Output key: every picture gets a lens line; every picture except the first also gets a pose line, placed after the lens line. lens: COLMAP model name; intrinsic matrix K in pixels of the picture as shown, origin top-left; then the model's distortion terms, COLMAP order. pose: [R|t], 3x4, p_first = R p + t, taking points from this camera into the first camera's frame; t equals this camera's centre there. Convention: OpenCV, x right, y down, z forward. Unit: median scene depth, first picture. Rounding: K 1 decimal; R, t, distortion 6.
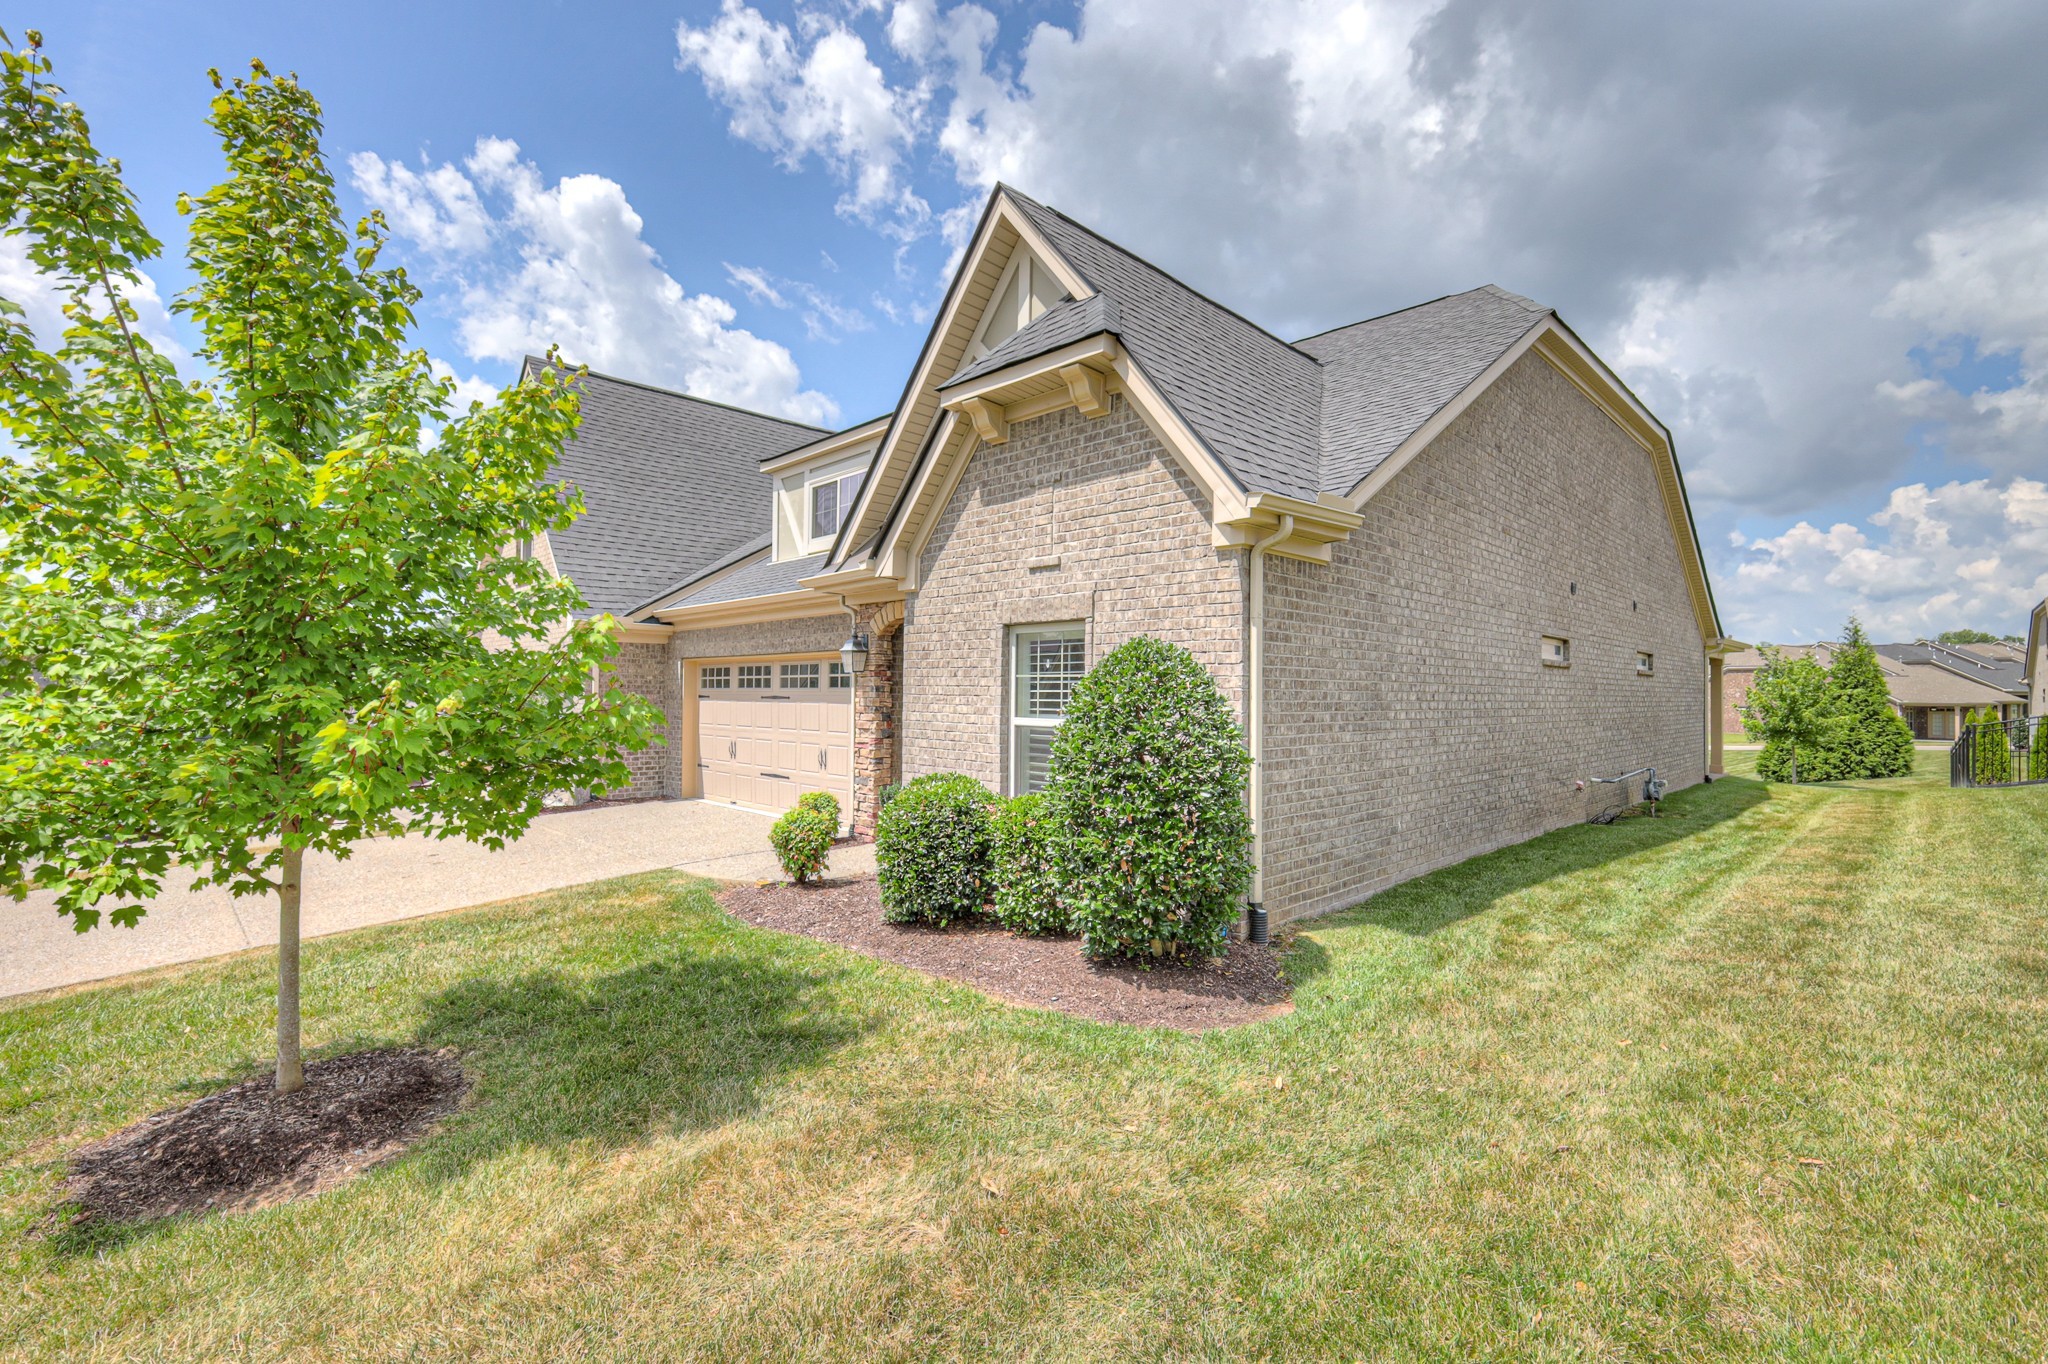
lens RADIAL K [[890.3, 0, 1054.4], [0, 890.3, 687.1], [0, 0, 1]] dist [-0.002527, 0.001755]
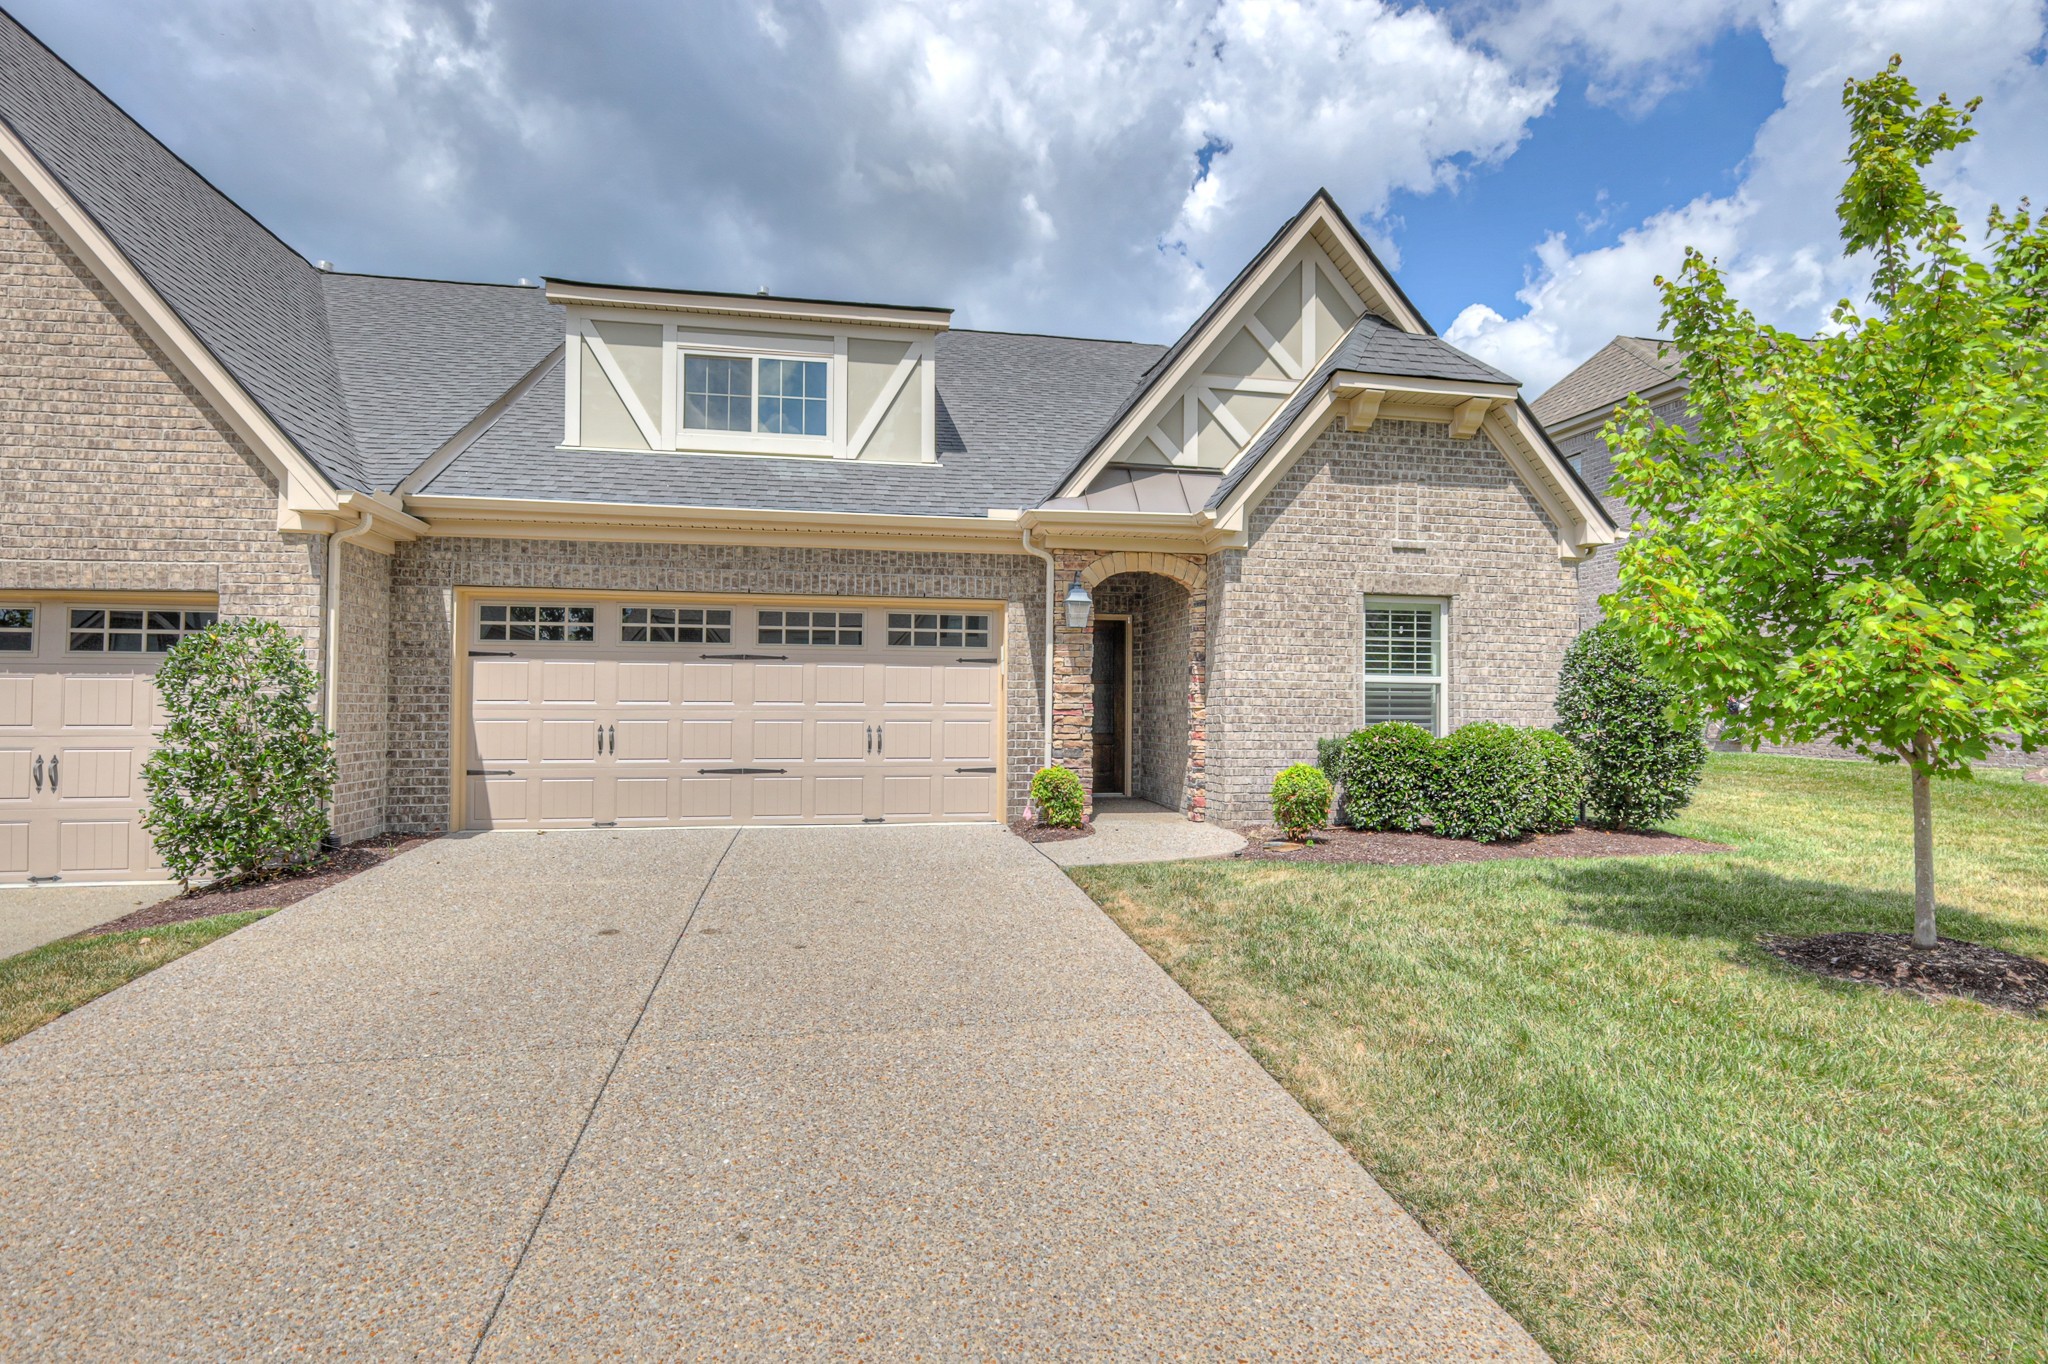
lens RADIAL K [[922.4, 0, 1029.6], [0, 922.4, 676.9], [0, 0, 1]] dist [0.003591, 0.000602]
pose [[0.575811, 0.016567, 0.817415, -1.288195], [-0.009625, 0.999863, -0.013484, 0.057170], [-0.817526, -0.000103, 0.575891, 0.692700]]
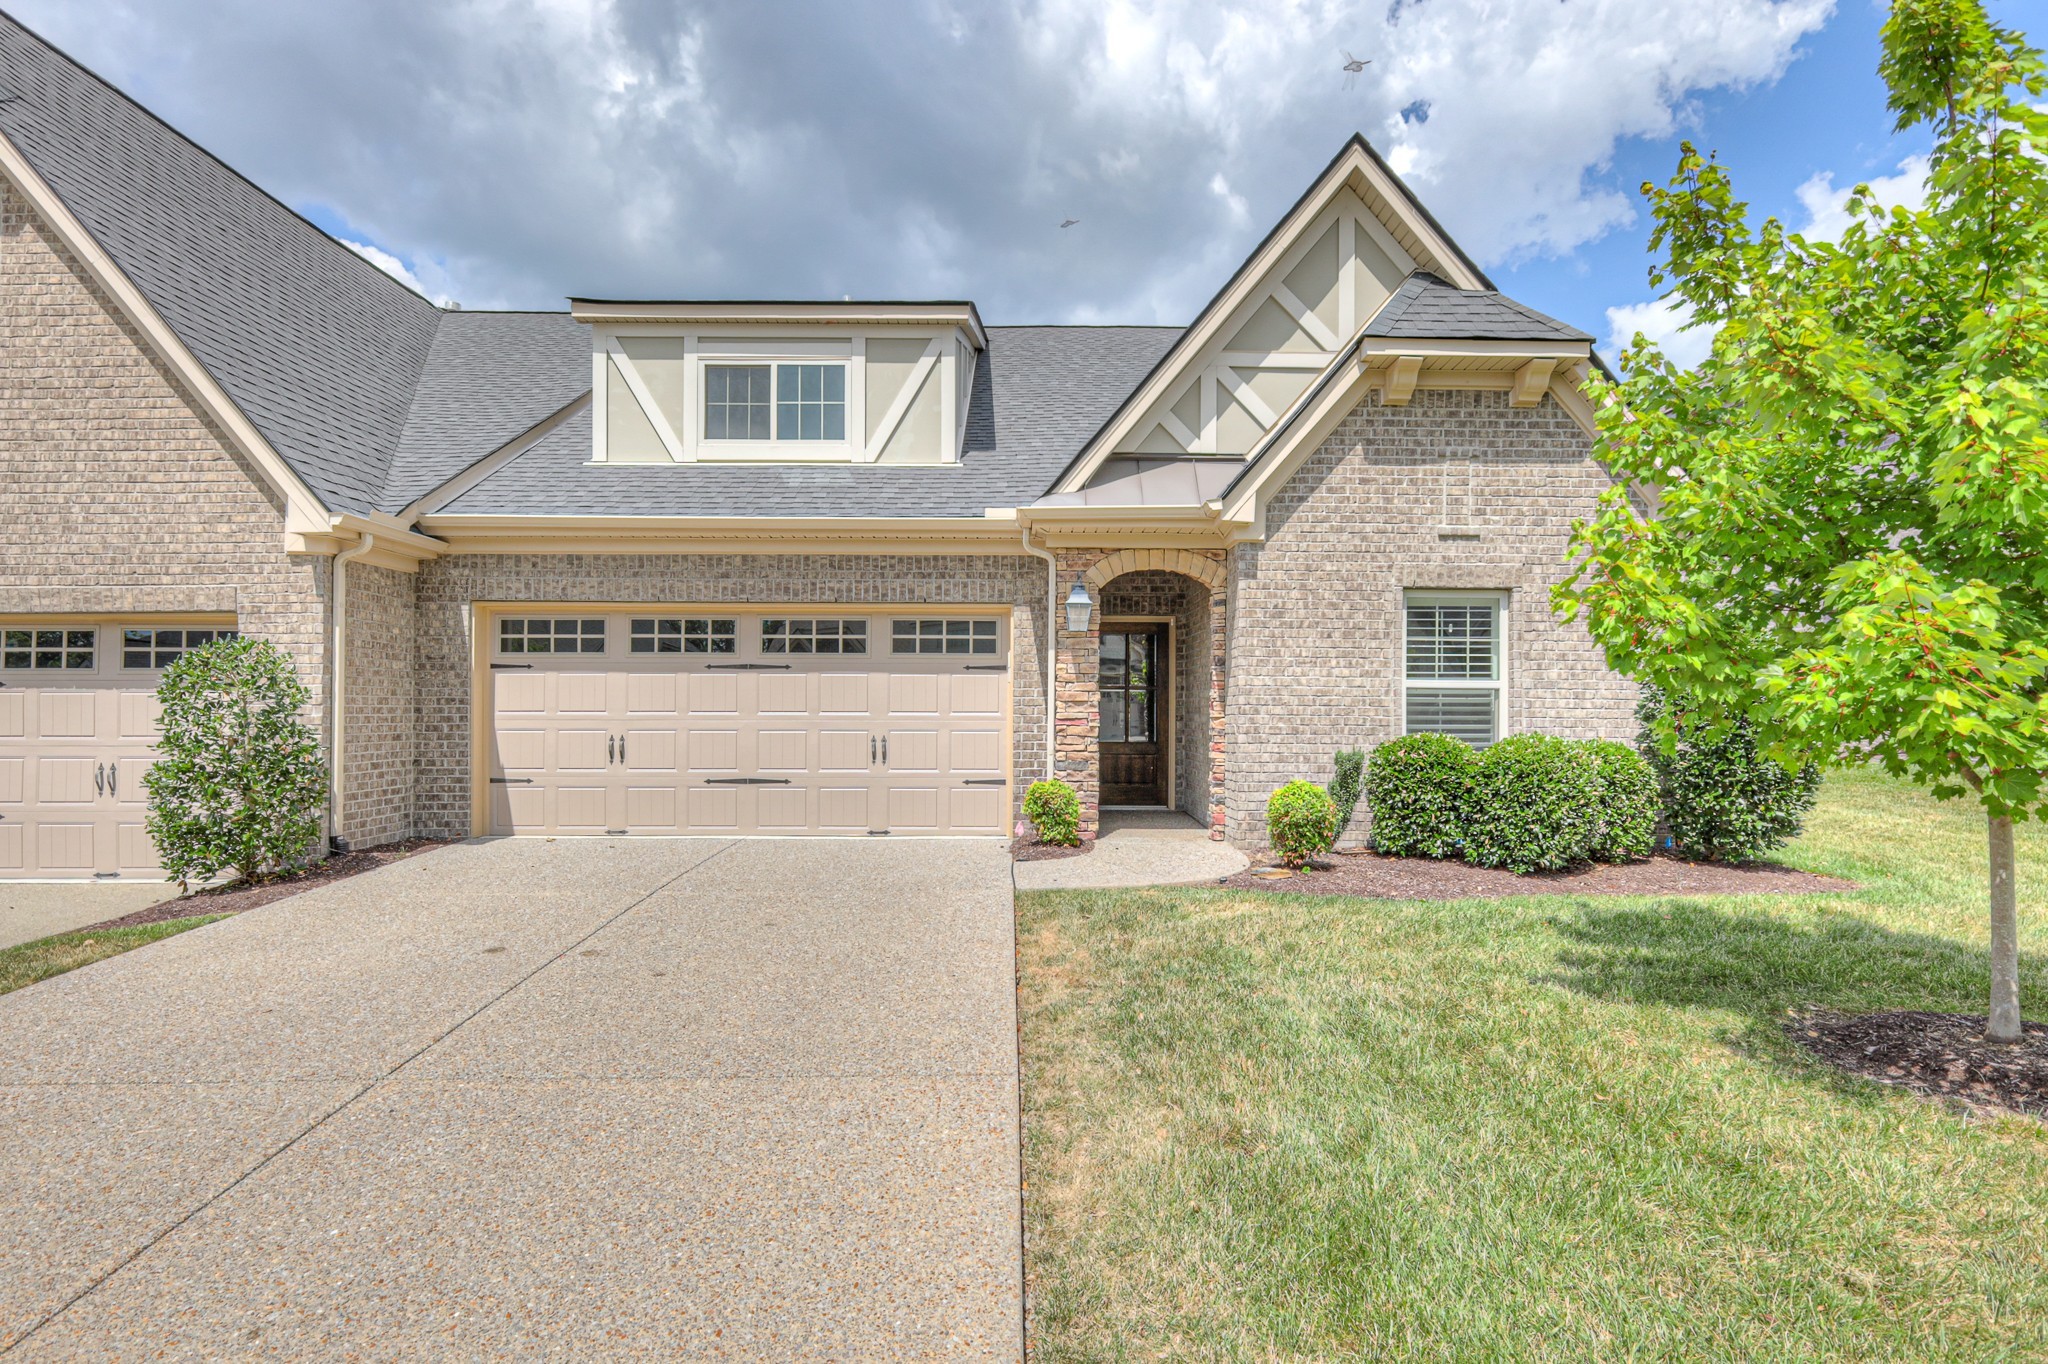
lens RADIAL K [[922.4, 0, 1039.5], [0, 922.4, 692.6], [0, 0, 1]] dist [0.003591, 0.000602]
pose [[0.696910, 0.001408, 0.717157, -1.116168], [-0.003782, 0.999991, 0.001712, 0.049068], [-0.717149, -0.003905, 0.696909, 0.586445]]
